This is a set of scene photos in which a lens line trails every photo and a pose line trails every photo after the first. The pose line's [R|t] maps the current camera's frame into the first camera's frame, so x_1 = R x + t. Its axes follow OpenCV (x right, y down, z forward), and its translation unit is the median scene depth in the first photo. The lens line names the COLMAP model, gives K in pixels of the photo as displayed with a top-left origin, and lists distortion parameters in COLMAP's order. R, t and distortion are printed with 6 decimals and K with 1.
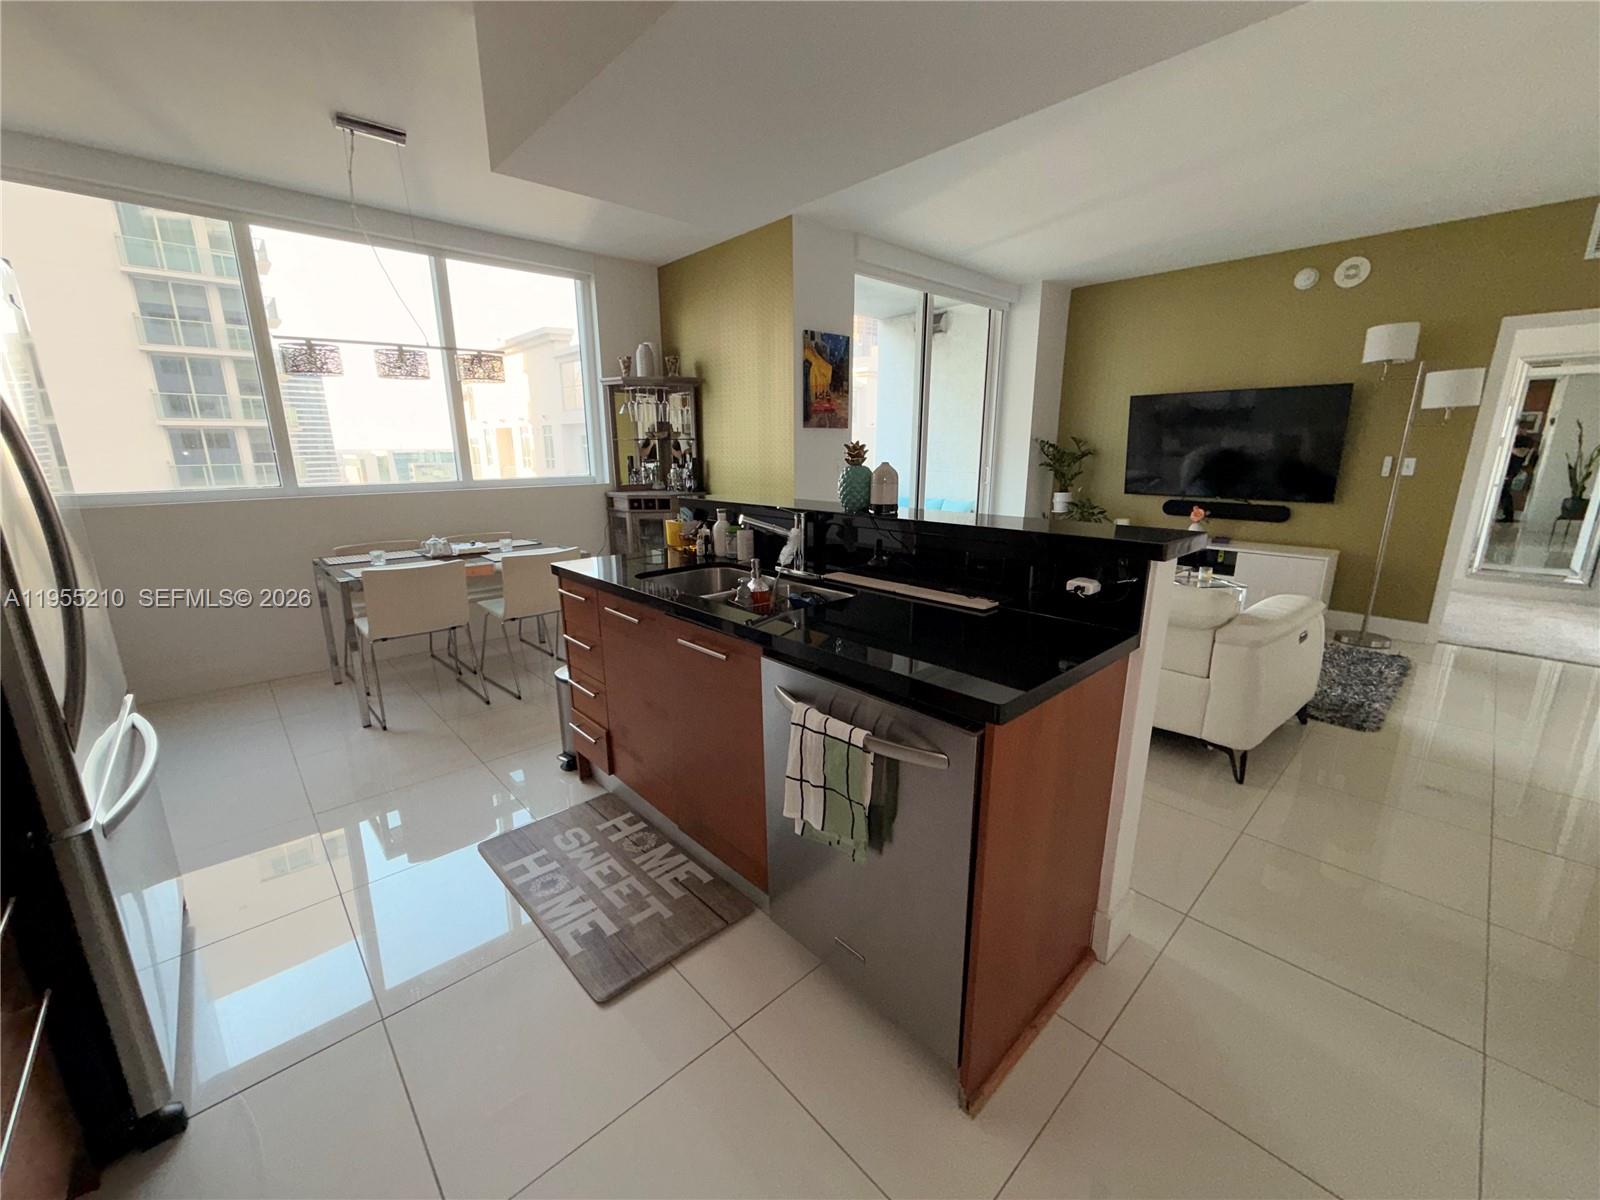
lens RADIAL K [[635.2, 0, 792.9], [0, 635.2, 603.8], [0, 0, 1]] dist [-0.001552, -0.000180]
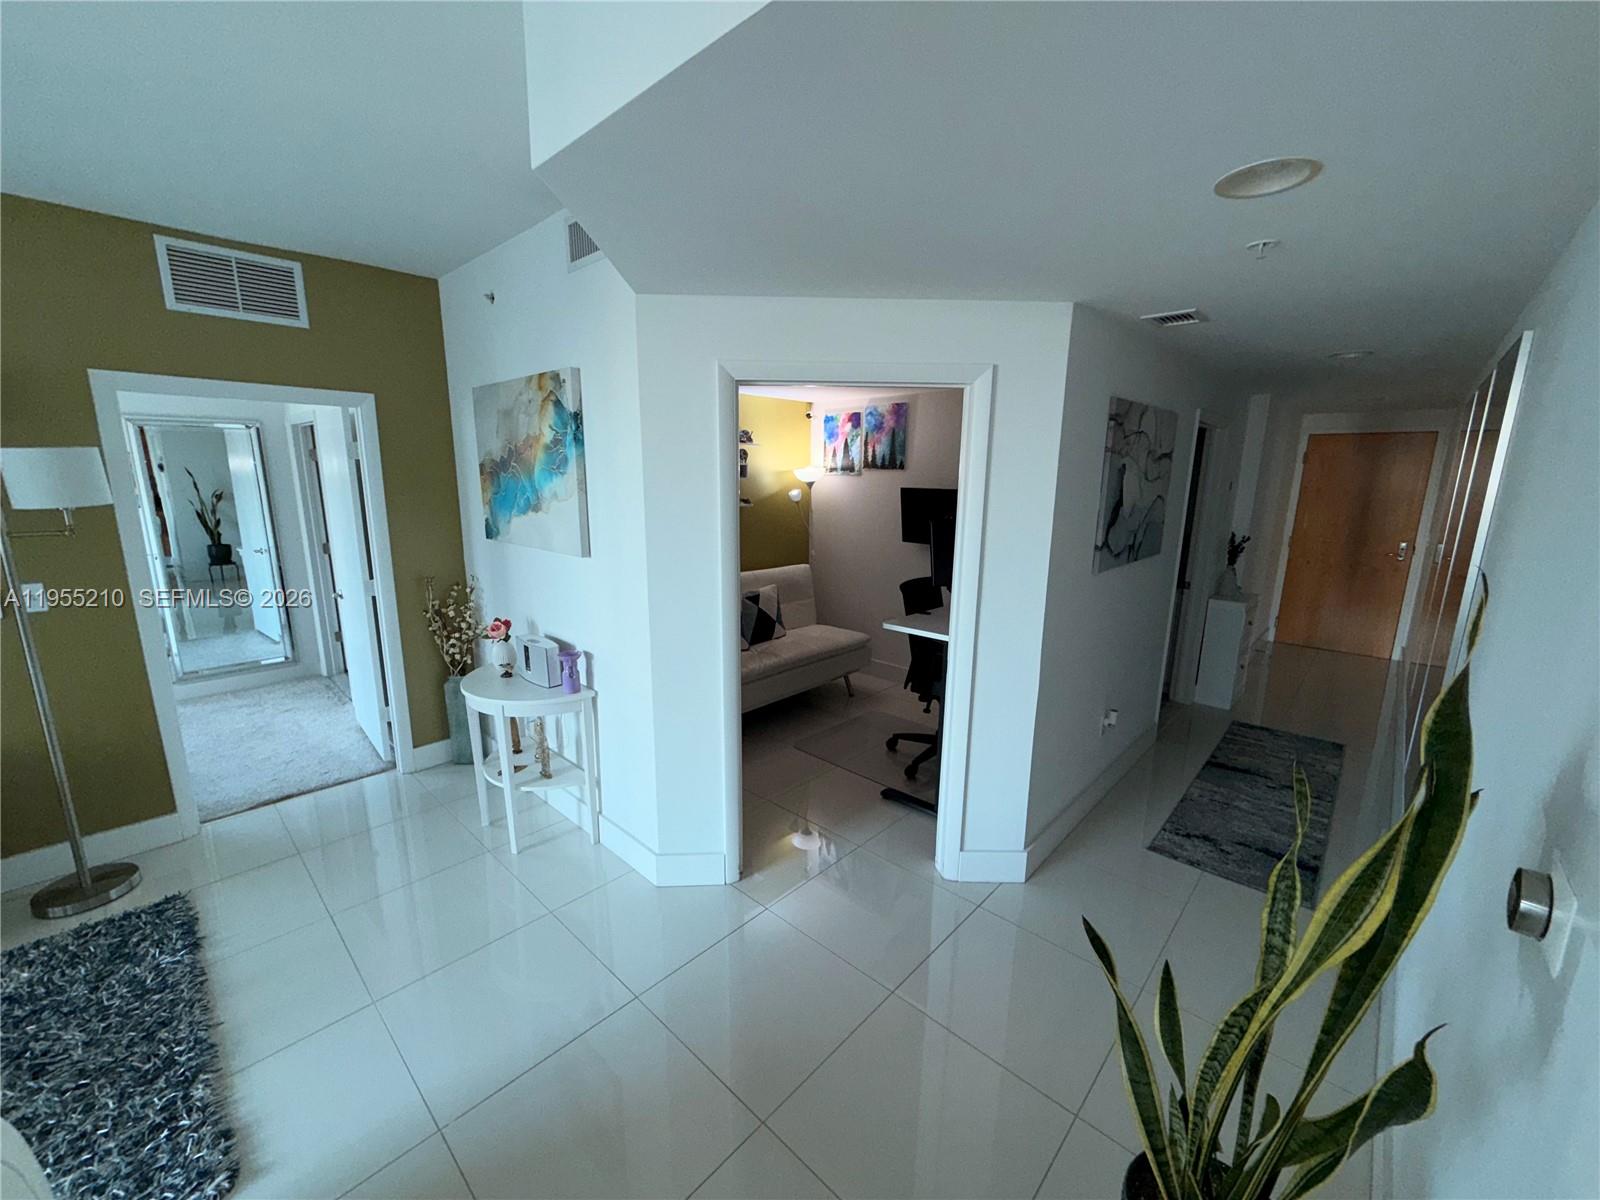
lens RADIAL K [[635.2, 0, 796.7], [0, 635.2, 602.0], [0, 0, 1]] dist [-0.001552, -0.000180]
pose [[-0.077151, -0.196773, 0.977409, 0.563337], [0.228319, 0.950793, 0.209437, -0.289760], [-0.970525, 0.239319, -0.028427, 0.546942]]
